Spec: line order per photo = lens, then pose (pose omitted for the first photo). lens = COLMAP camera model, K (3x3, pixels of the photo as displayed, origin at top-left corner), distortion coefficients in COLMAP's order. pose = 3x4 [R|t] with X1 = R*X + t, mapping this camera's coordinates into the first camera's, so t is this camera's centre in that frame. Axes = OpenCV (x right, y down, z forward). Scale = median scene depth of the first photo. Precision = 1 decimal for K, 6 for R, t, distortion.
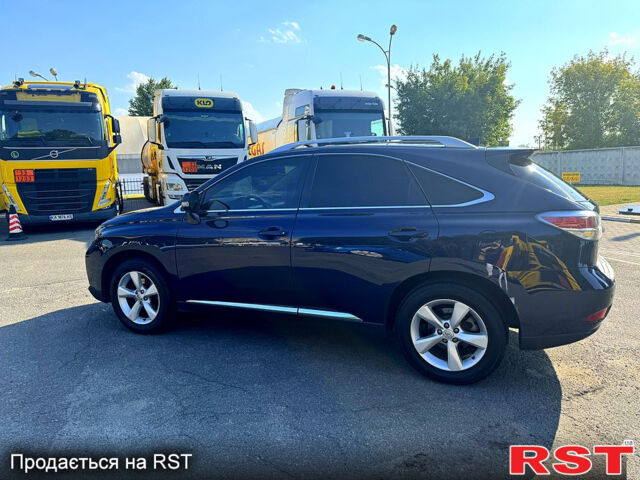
lens RADIAL K [[463.0, 0, 320.0], [0, 463.0, 240.0], [0, 0, 1]] dist [0.057174, -0.100044]
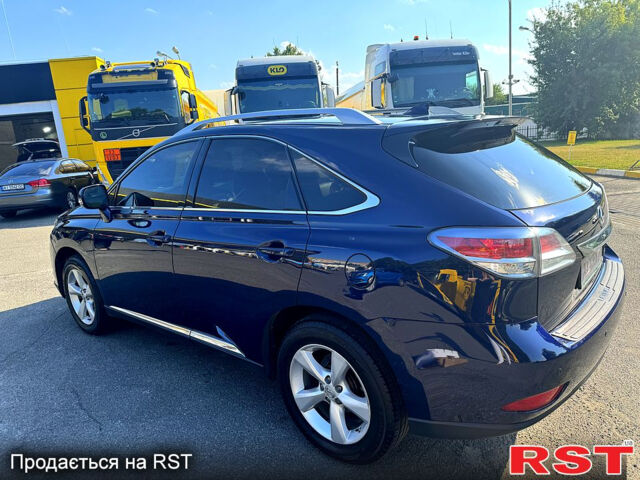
lens RADIAL K [[463.0, 0, 320.0], [0, 463.0, 240.0], [0, 0, 1]] dist [0.057174, -0.100044]
pose [[0.955854, 0.019783, -0.293175, 0.137133], [0.003969, 0.996771, 0.080202, -0.025682], [0.293815, -0.077825, 0.952689, 0.098276]]
